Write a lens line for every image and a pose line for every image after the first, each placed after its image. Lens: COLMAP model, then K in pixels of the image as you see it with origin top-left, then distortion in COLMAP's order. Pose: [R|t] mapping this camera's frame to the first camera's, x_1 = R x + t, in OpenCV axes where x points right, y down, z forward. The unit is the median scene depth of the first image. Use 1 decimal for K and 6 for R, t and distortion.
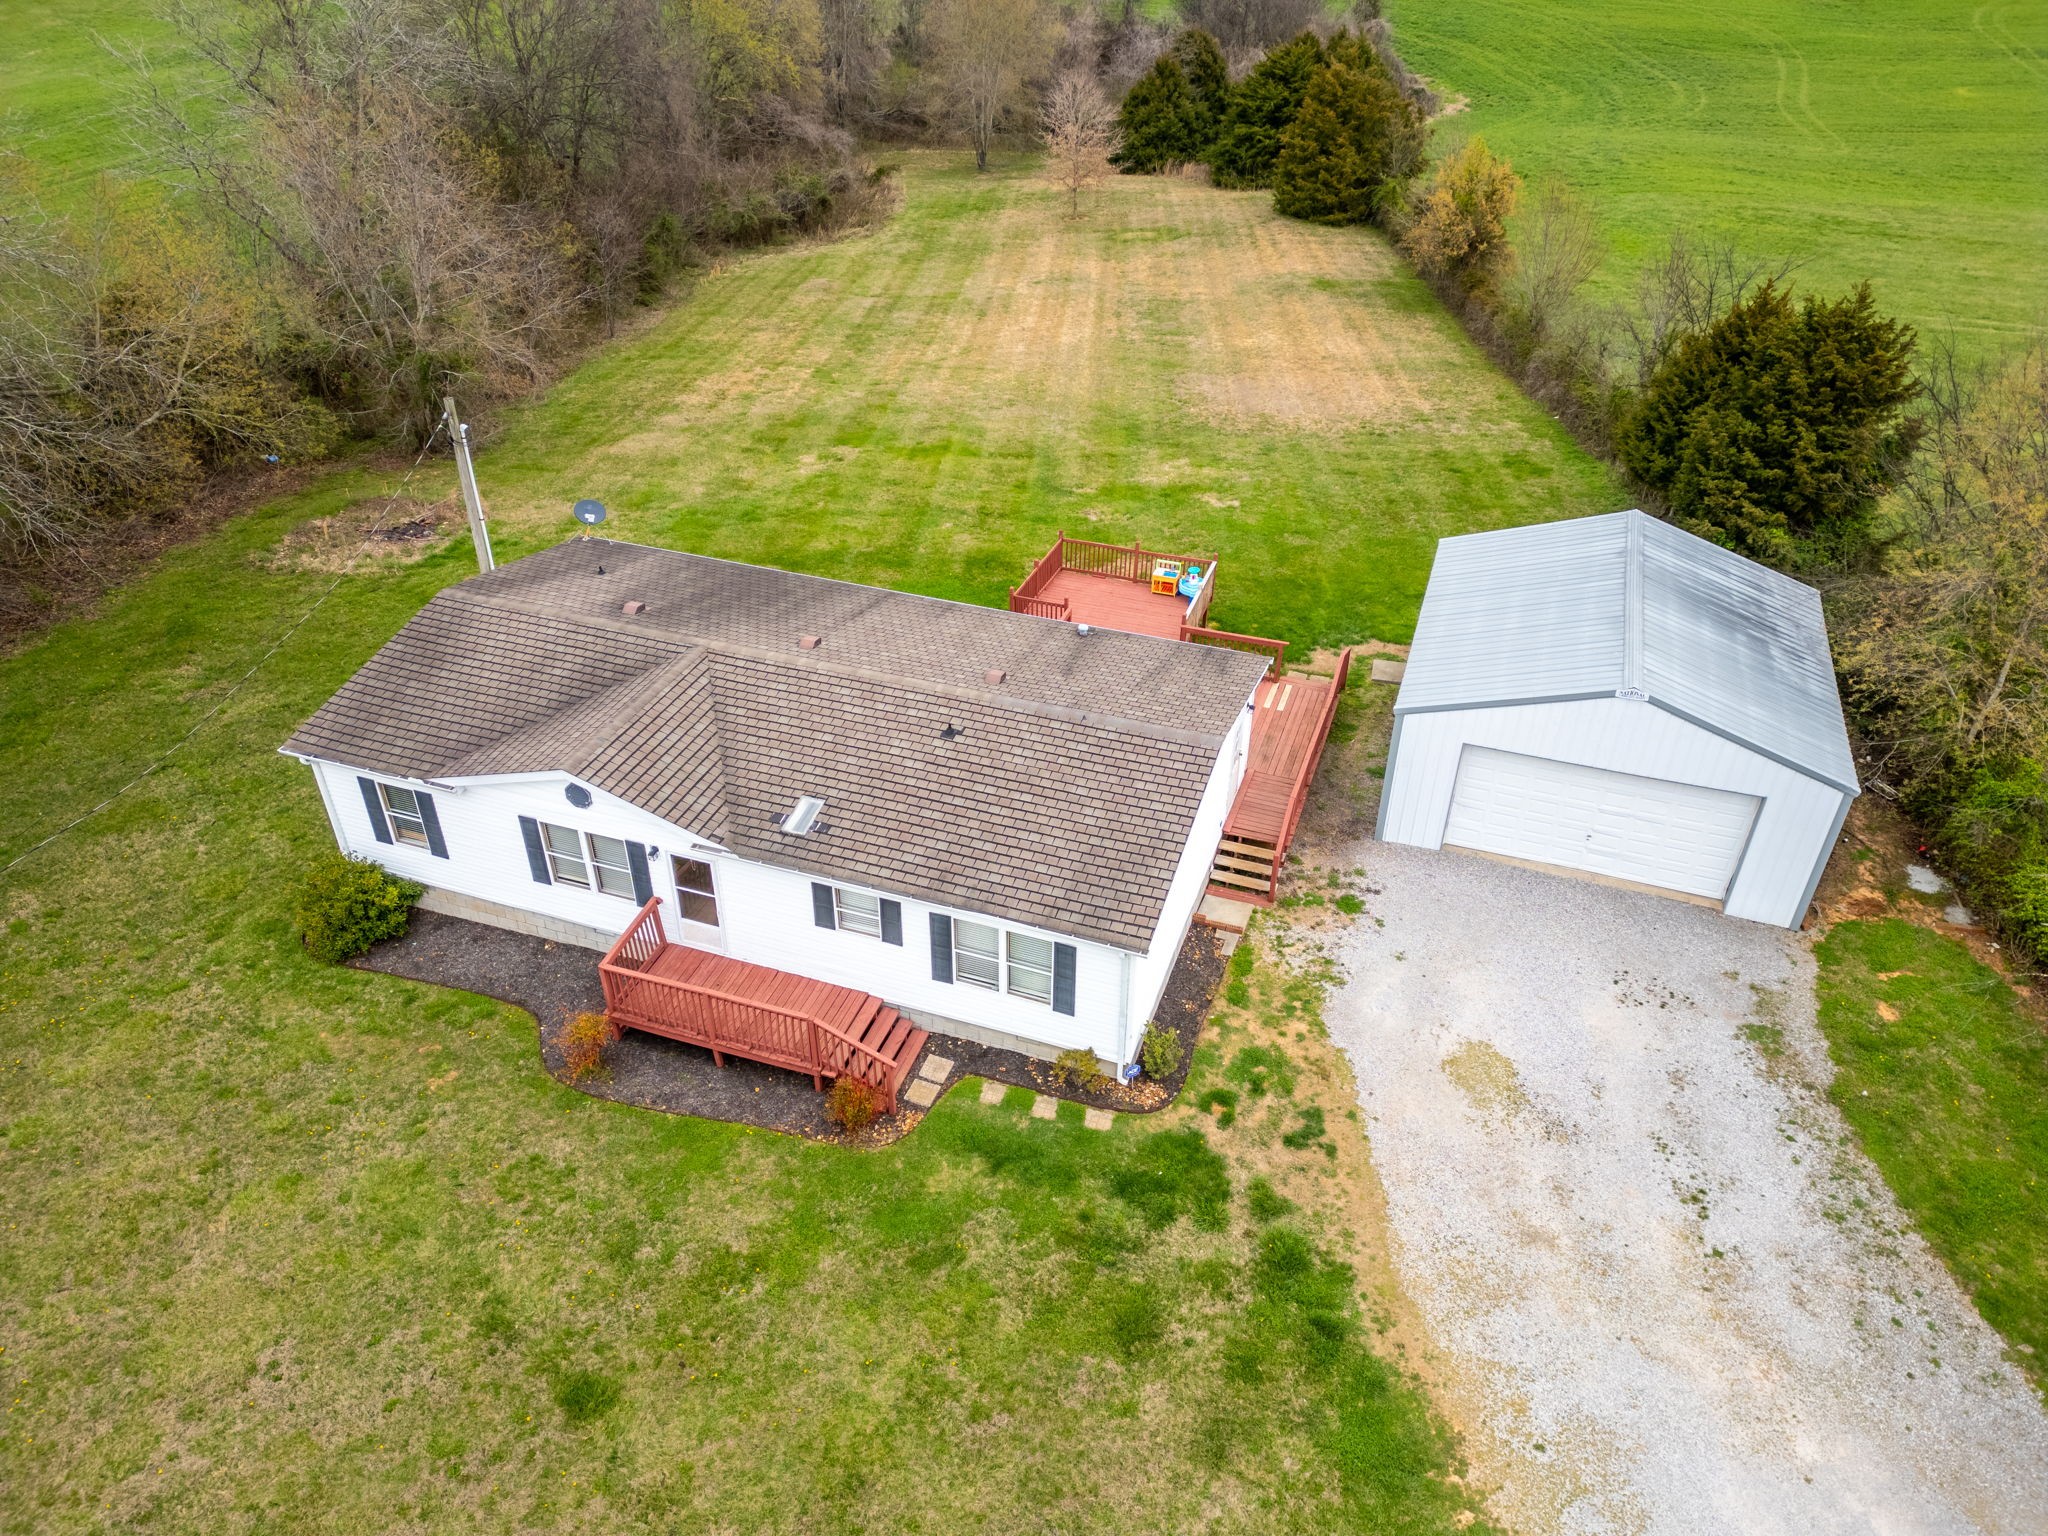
lens RADIAL K [[1429.0, 0, 1021.7], [0, 1429.0, 741.6], [0, 0, 1]] dist [0.096409, -0.085936]
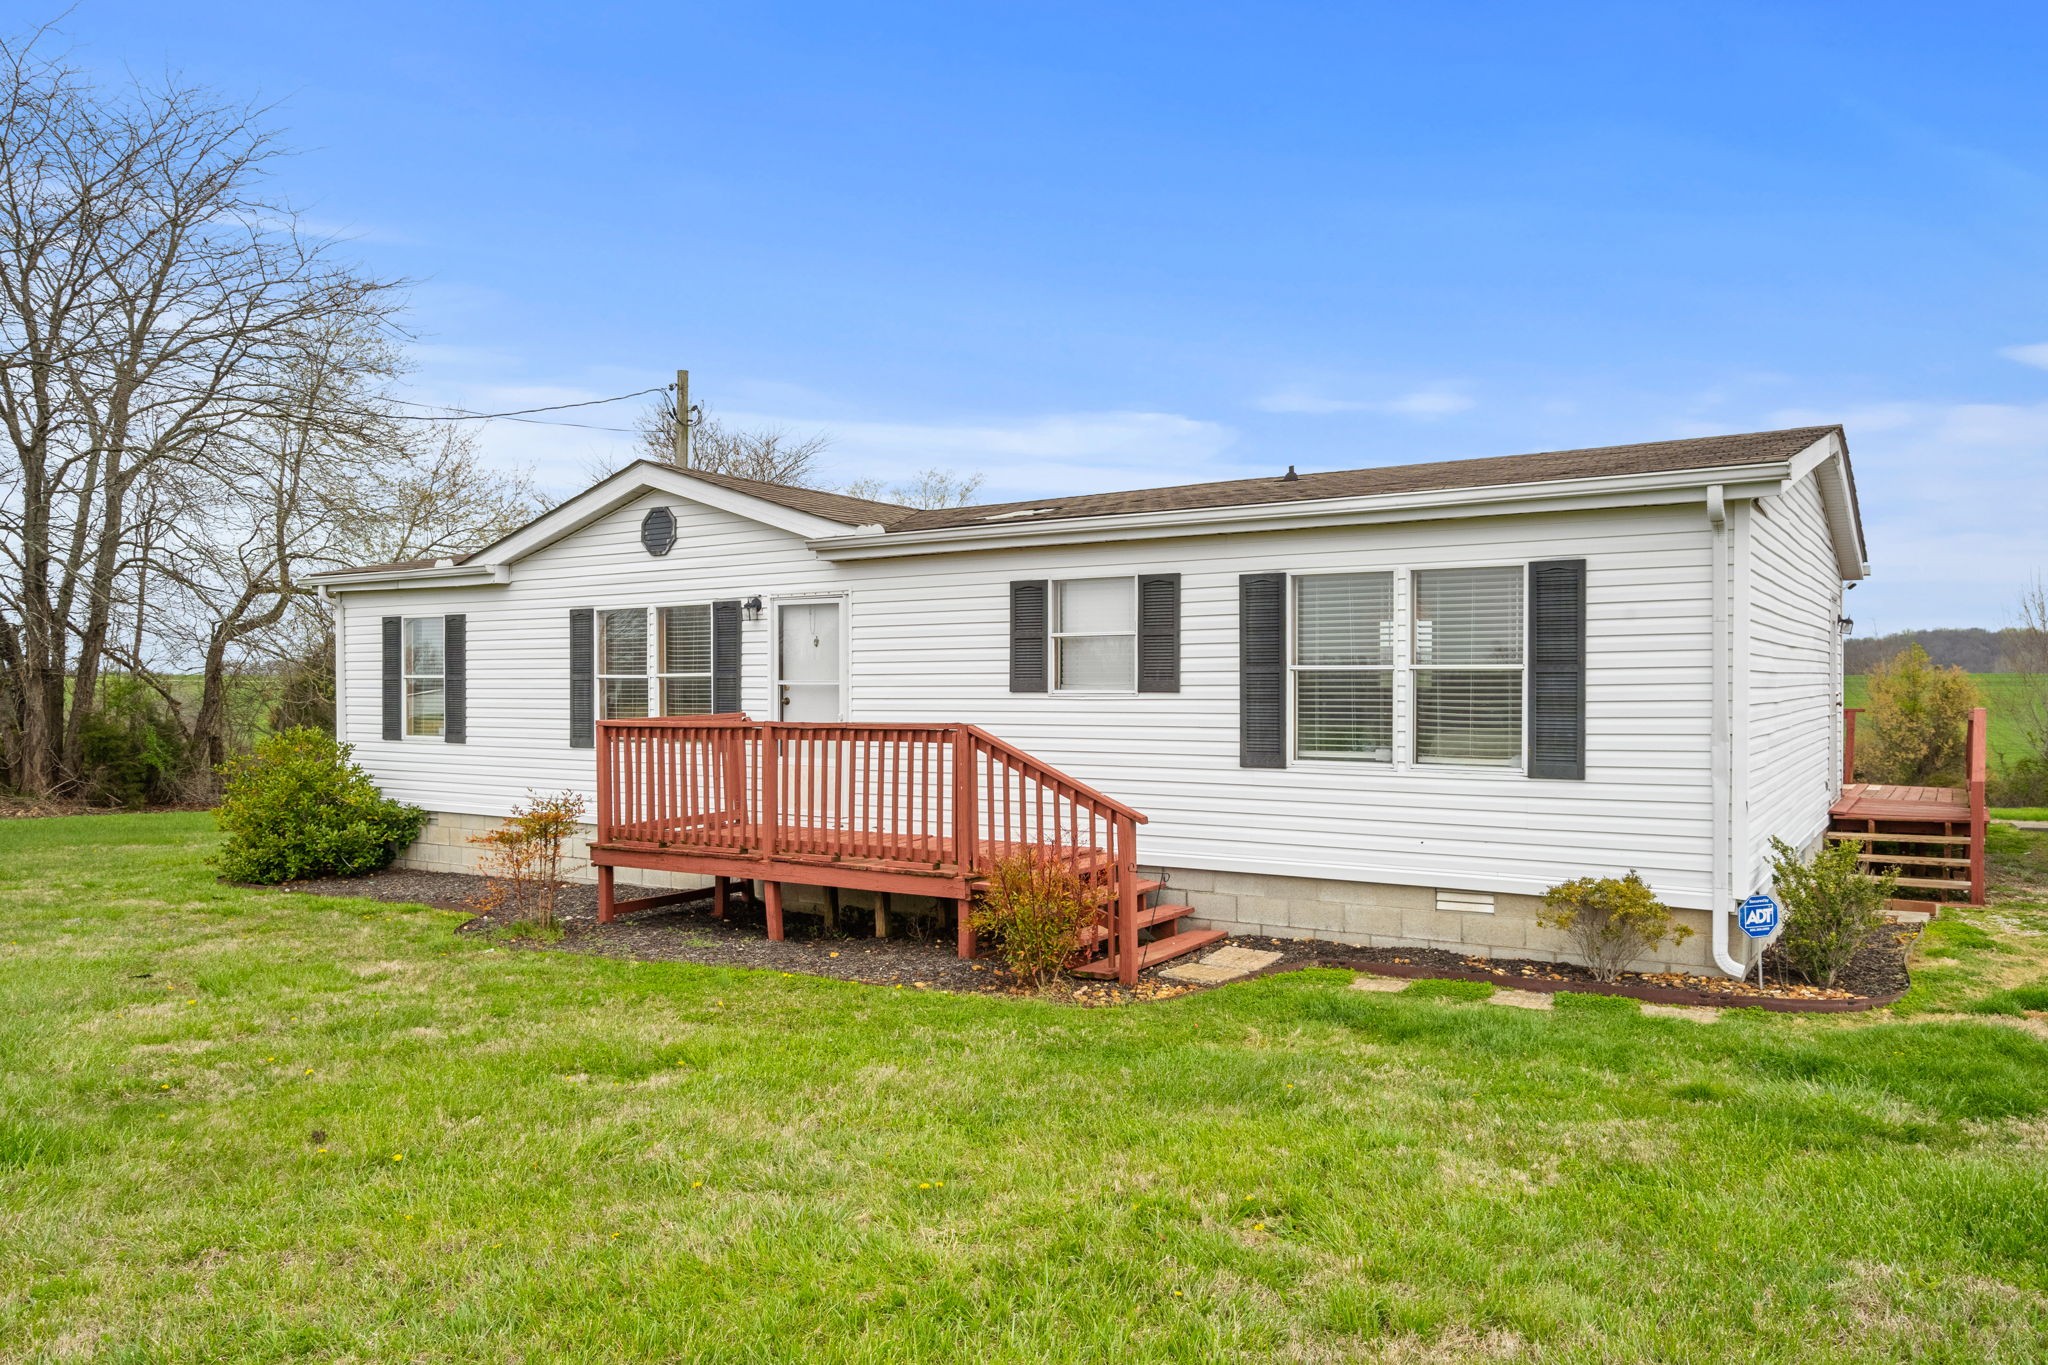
lens RADIAL K [[1412.0, 0, 1024.0], [0, 1412.0, 682.5], [0, 0, 1]] dist [0.001269, 0.000430]
pose [[0.971131, -0.010879, -0.238299, -0.007925], [-0.122147, 0.835387, -0.535919, 0.138519], [0.204901, 0.549555, 0.809941, 0.213807]]
